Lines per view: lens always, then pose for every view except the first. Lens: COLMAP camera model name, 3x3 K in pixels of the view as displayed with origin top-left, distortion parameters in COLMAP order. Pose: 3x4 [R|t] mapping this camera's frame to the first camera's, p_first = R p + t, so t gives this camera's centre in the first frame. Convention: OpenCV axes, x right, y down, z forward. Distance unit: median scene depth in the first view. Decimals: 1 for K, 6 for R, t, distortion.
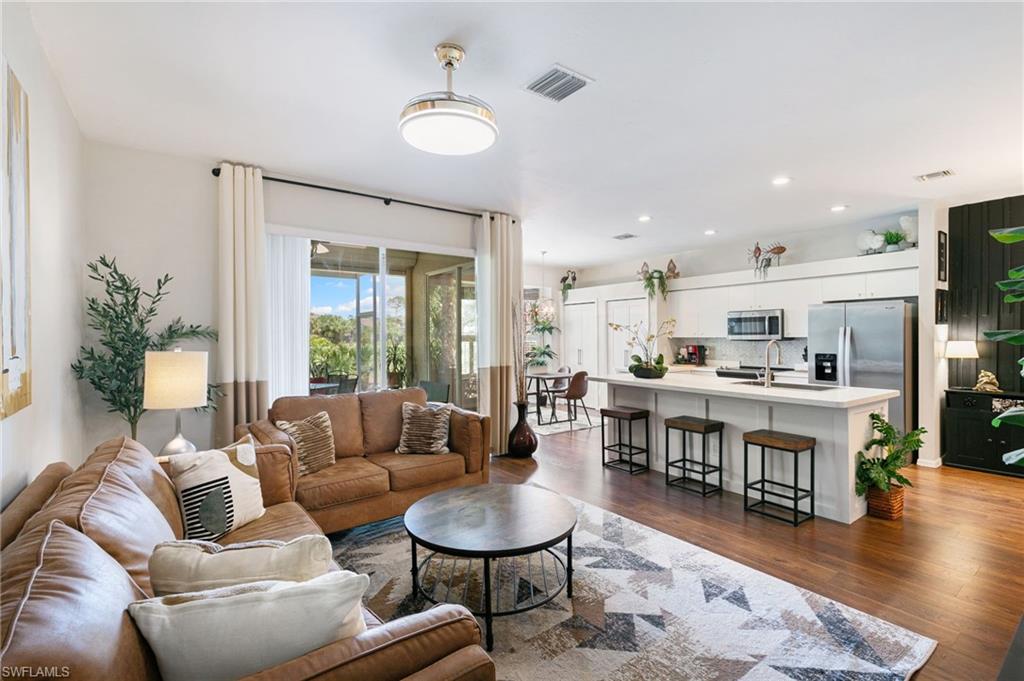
lens RADIAL K [[458.8, 0, 507.1], [0, 458.8, 338.7], [0, 0, 1]] dist [0.007189, -0.002060]
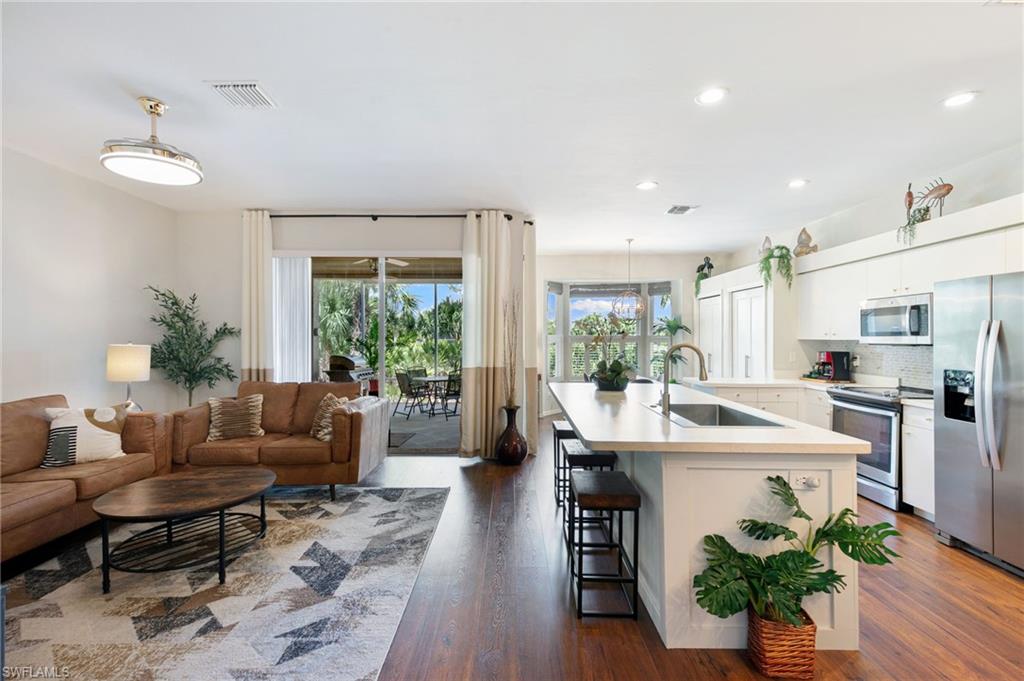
lens RADIAL K [[458.8, 0, 509.7], [0, 458.8, 334.2], [0, 0, 1]] dist [0.007189, -0.002060]
pose [[0.808062, 0.001769, -0.589094, 0.581362], [-0.007737, 0.999941, -0.007610, -0.002630], [0.589046, 0.010708, 0.808029, 0.239371]]
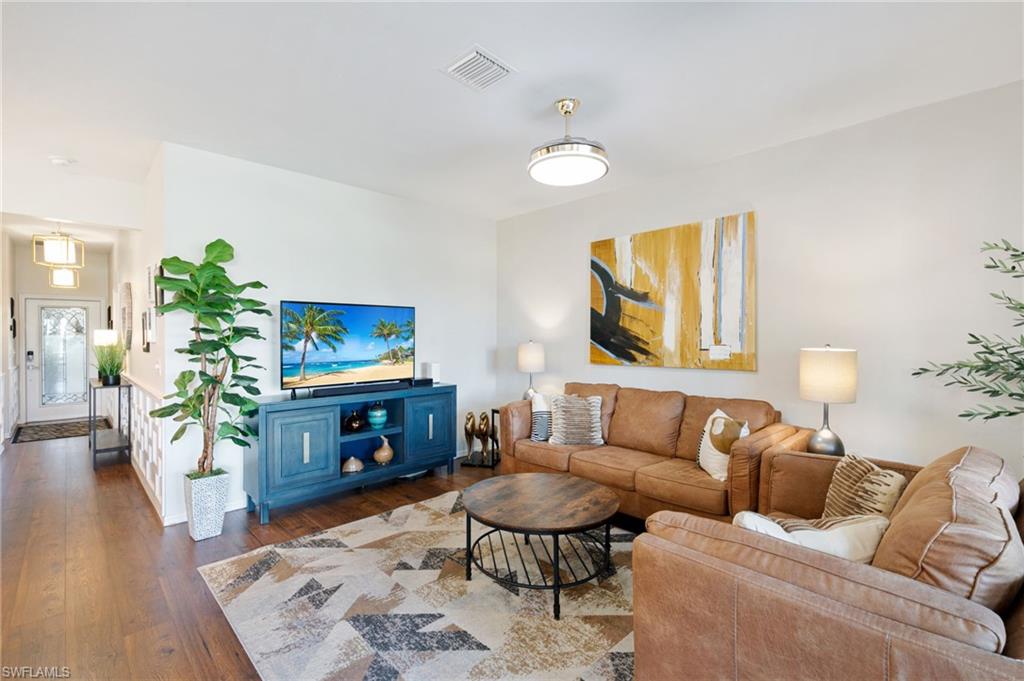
lens RADIAL K [[458.8, 0, 513.3], [0, 458.8, 341.0], [0, 0, 1]] dist [0.007189, -0.002060]
pose [[-0.989877, 0.004352, -0.141859, 0.083075], [0.002098, 0.999869, 0.016030, -0.005495], [0.141910, 0.015570, -0.989757, 0.932809]]
